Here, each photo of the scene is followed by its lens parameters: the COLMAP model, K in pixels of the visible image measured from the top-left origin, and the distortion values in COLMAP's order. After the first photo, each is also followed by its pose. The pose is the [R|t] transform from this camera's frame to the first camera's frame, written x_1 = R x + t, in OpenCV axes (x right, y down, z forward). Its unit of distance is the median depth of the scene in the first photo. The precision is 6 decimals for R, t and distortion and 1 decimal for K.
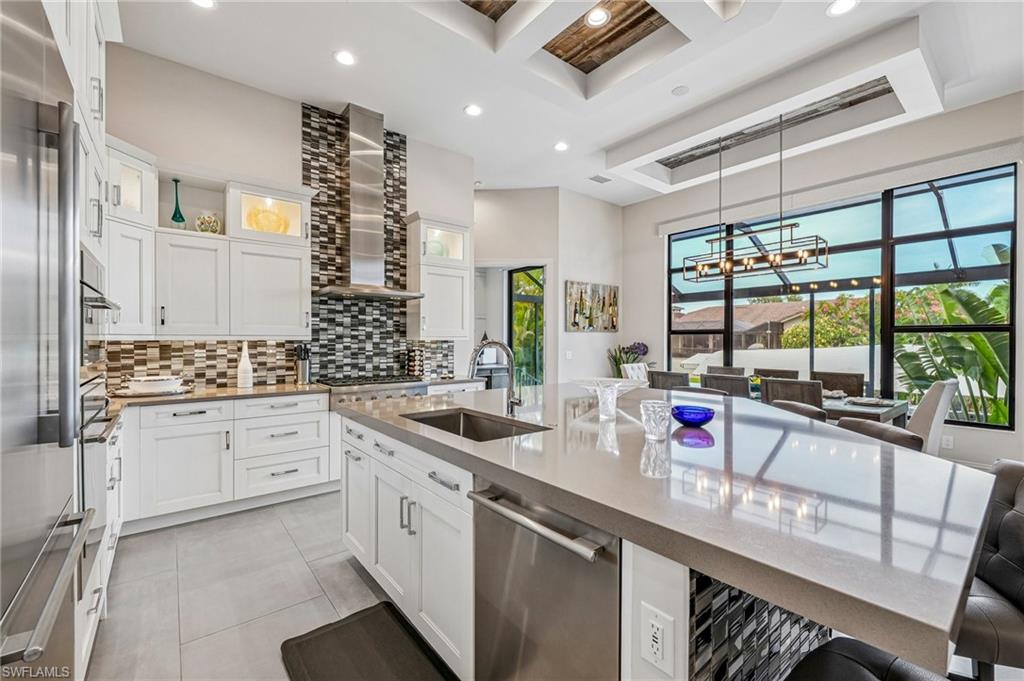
lens RADIAL K [[426.4, 0, 512.6], [0, 426.4, 343.3], [0, 0, 1]] dist [0.004513, -0.001325]
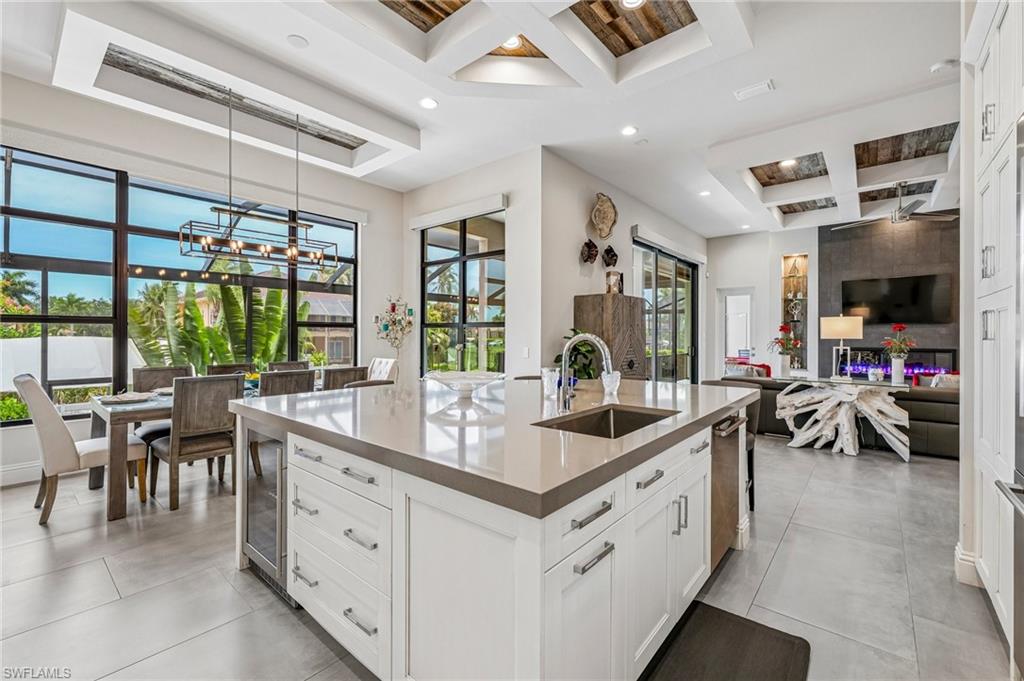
lens RADIAL K [[426.4, 0, 520.1], [0, 426.4, 333.3], [0, 0, 1]] dist [0.004513, -0.001325]
pose [[-0.189004, -0.002005, 0.981974, -0.474036], [-0.002321, 0.999996, 0.001595, -0.009420], [-0.981974, -0.001978, -0.189007, 0.642788]]
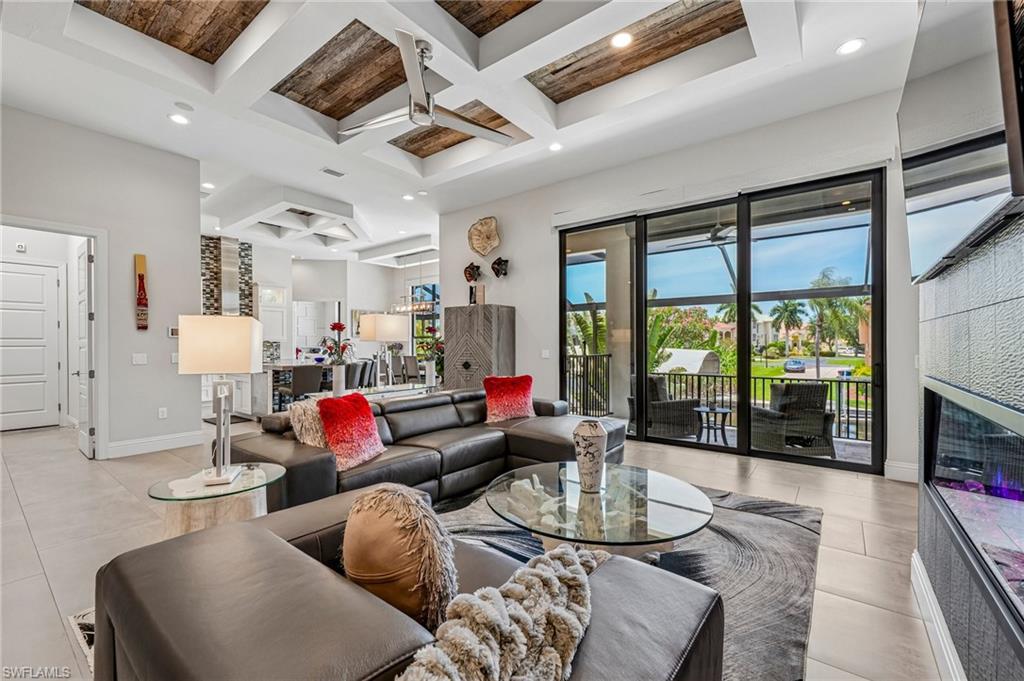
lens RADIAL K [[426.4, 0, 511.9], [0, 426.4, 348.7], [0, 0, 1]] dist [0.004513, -0.001325]
pose [[0.974399, -0.003703, 0.224794, 0.562773], [0.001394, 0.999945, 0.010431, 0.007792], [-0.224820, -0.009851, 0.974351, -1.438025]]
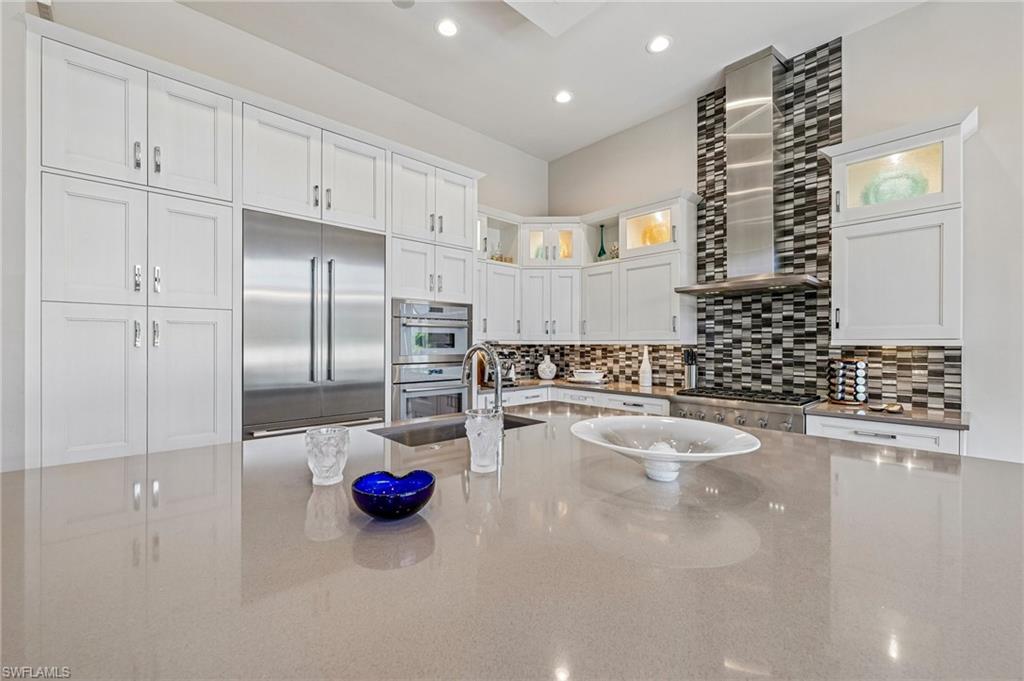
lens RADIAL K [[426.4, 0, 512.1], [0, 426.4, 341.0], [0, 0, 1]] dist [0.004513, -0.001325]
pose [[0.062523, -0.001813, -0.998042, 0.414560], [-0.005138, 0.999985, -0.002139, -0.010561], [0.998030, 0.005262, 0.062513, 0.491370]]
